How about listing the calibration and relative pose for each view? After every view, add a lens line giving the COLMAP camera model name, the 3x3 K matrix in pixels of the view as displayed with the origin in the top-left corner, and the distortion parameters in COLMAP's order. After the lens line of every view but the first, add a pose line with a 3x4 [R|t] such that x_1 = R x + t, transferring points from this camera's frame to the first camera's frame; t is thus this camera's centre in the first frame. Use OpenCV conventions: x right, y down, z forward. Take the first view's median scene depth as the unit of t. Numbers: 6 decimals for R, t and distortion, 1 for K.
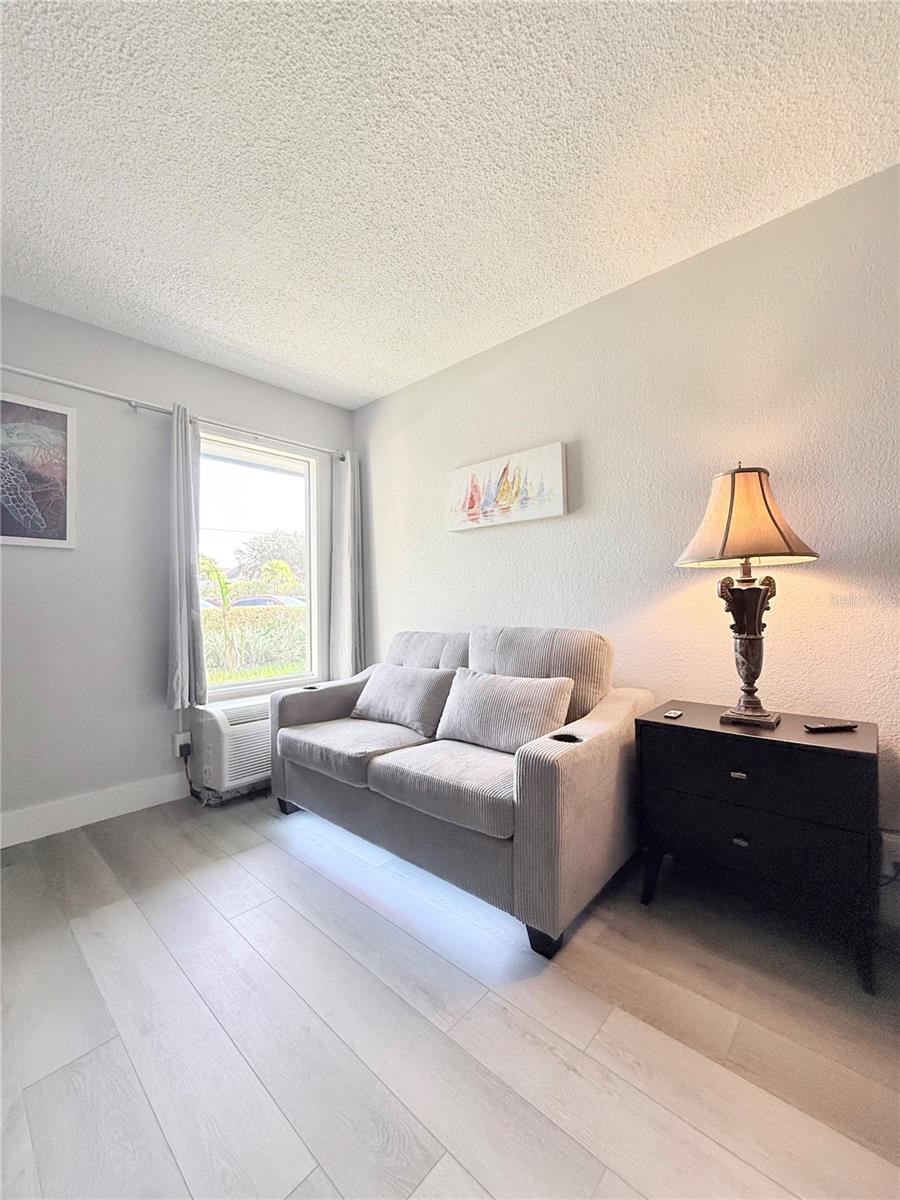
lens RADIAL K [[481.0, 0, 450.1], [0, 481.0, 598.8], [0, 0, 1]] dist [0.000263, -0.000259]
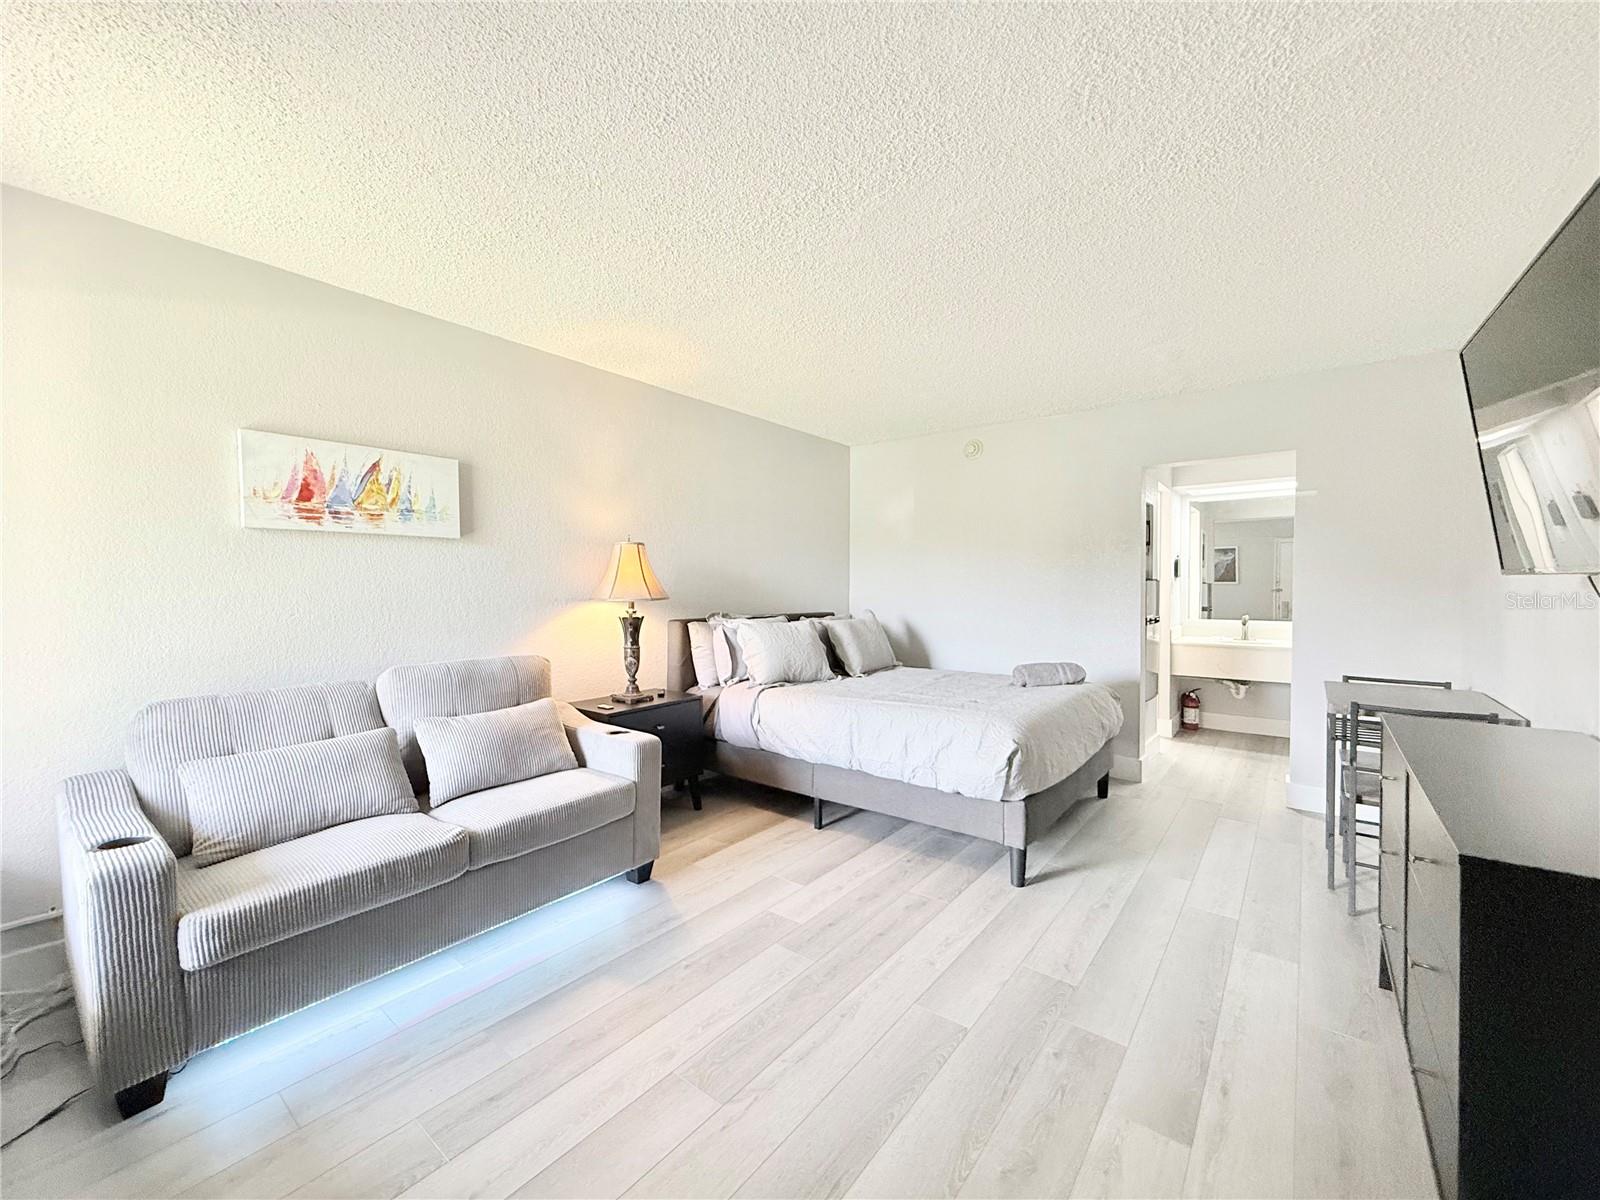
lens RADIAL K [[641.3, 0, 798.4], [0, 641.3, 599.2], [0, 0, 1]] dist [0.000263, -0.000259]
pose [[-0.069261, -0.006170, 0.997579, -1.026244], [-0.002163, 0.999979, 0.006035, -0.062054], [-0.997596, -0.001740, -0.069273, 0.406484]]
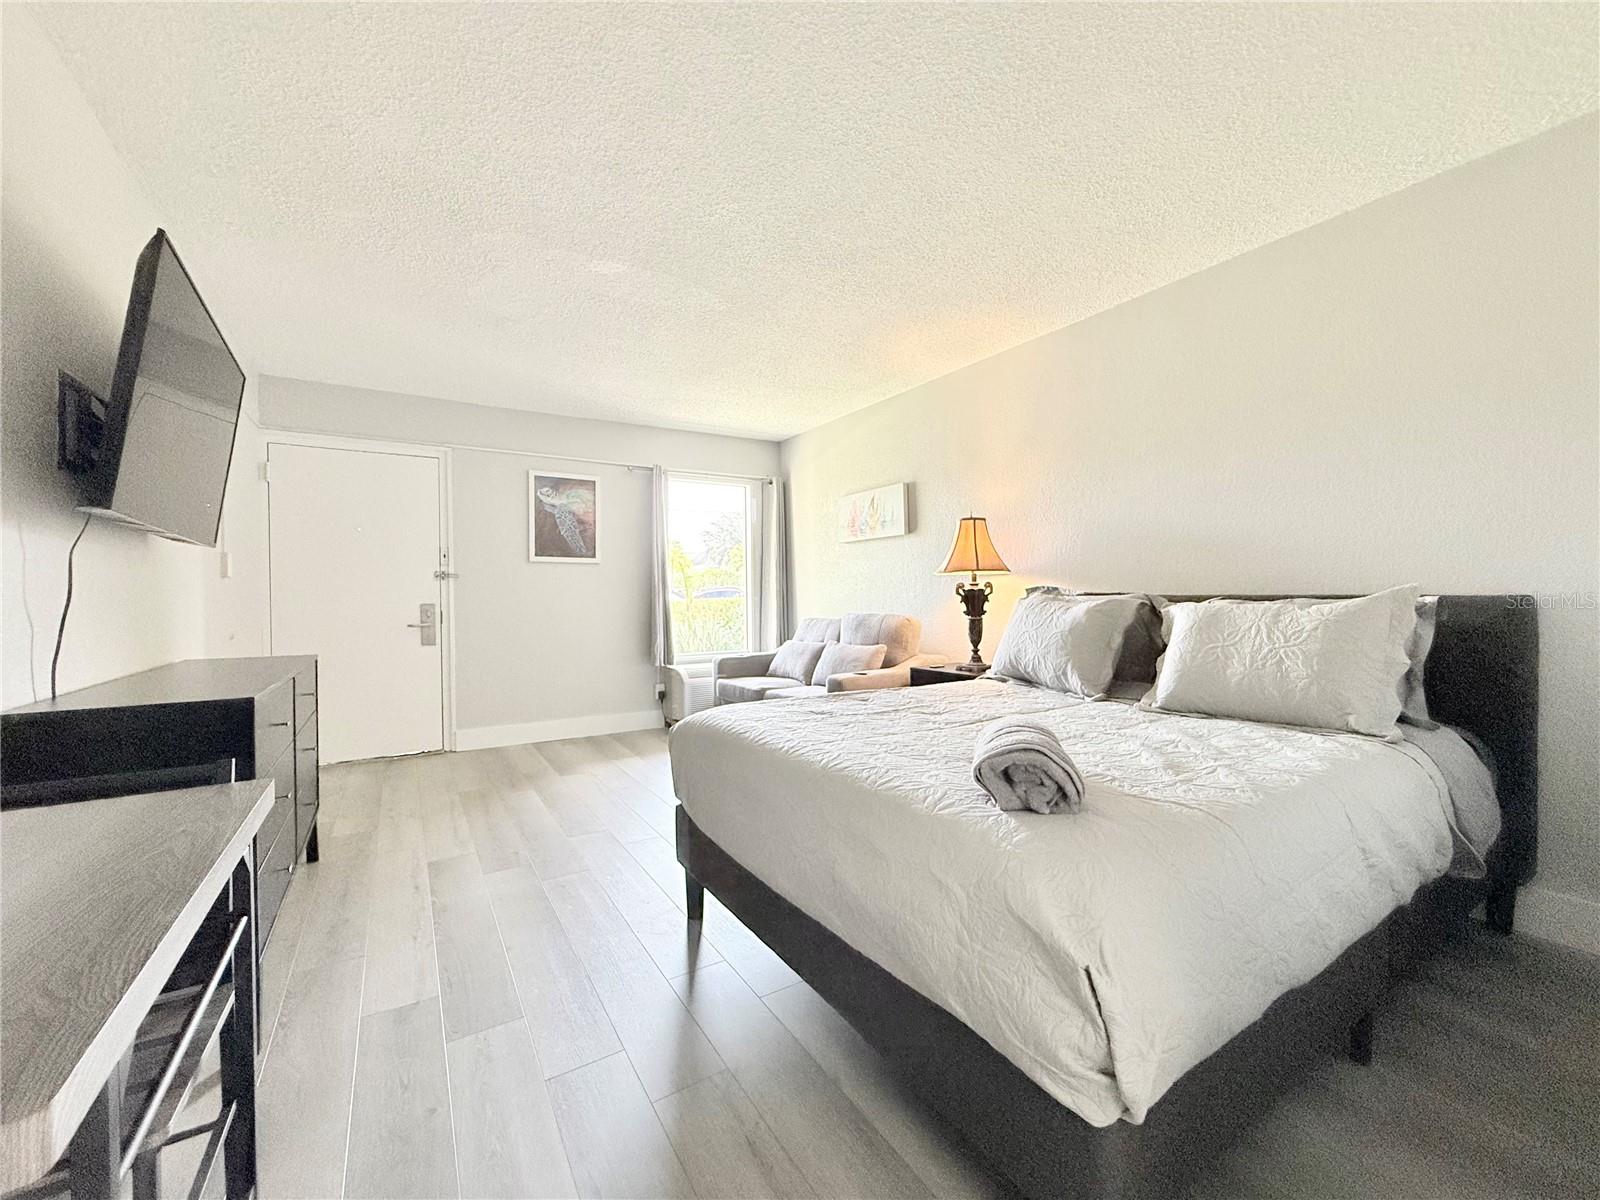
lens RADIAL K [[641.3, 0, 798.4], [0, 641.3, 599.2], [0, 0, 1]] dist [0.000263, -0.000259]
pose [[0.962836, 0.002420, -0.270075, 0.425694], [0.002296, 0.999850, 0.017144, -0.017166], [0.270076, -0.017127, 0.962687, -0.859847]]
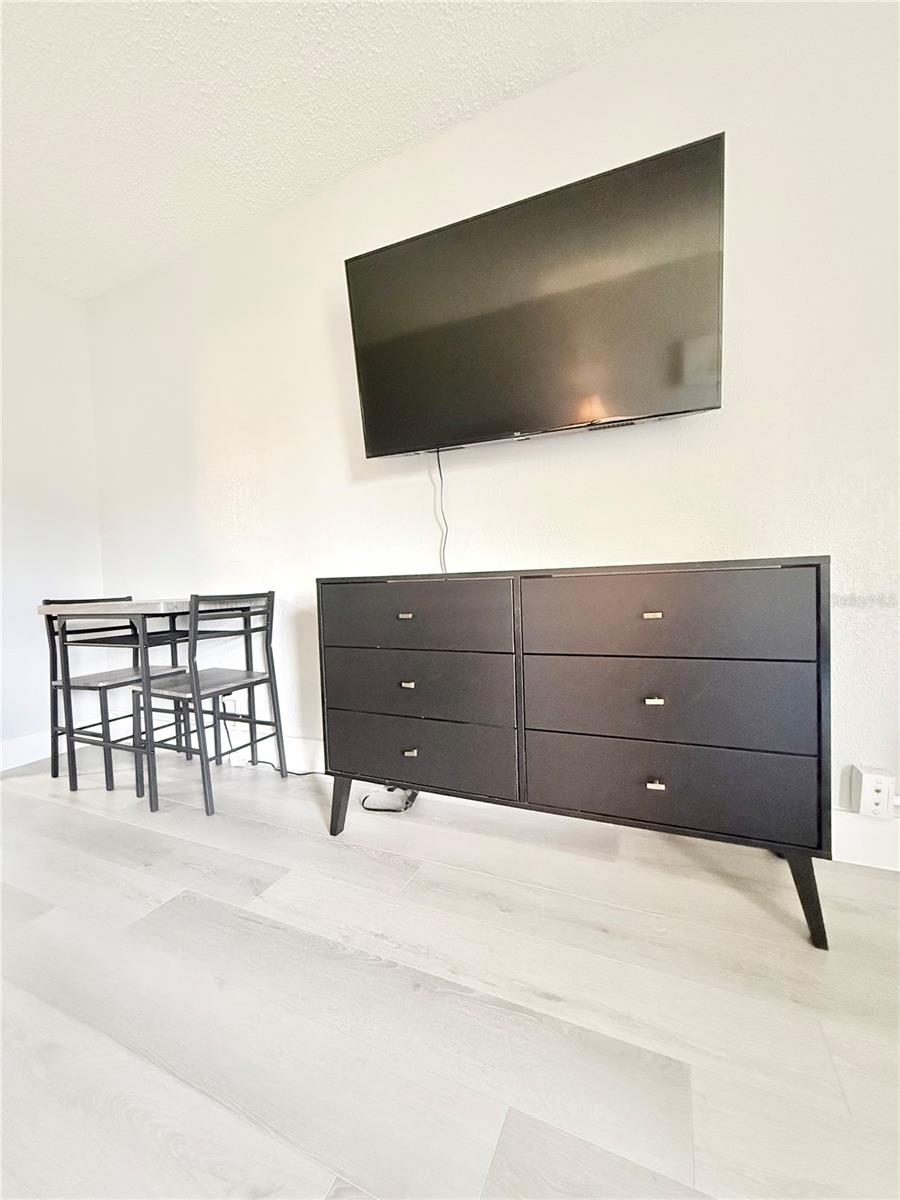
lens RADIAL K [[481.0, 0, 450.1], [0, 481.0, 598.8], [0, 0, 1]] dist [0.000263, -0.000259]
pose [[-0.951306, 0.055394, -0.303230, -0.237235], [0.046630, 0.998261, 0.036070, 0.108032], [0.304700, 0.020174, -0.952235, 0.272299]]
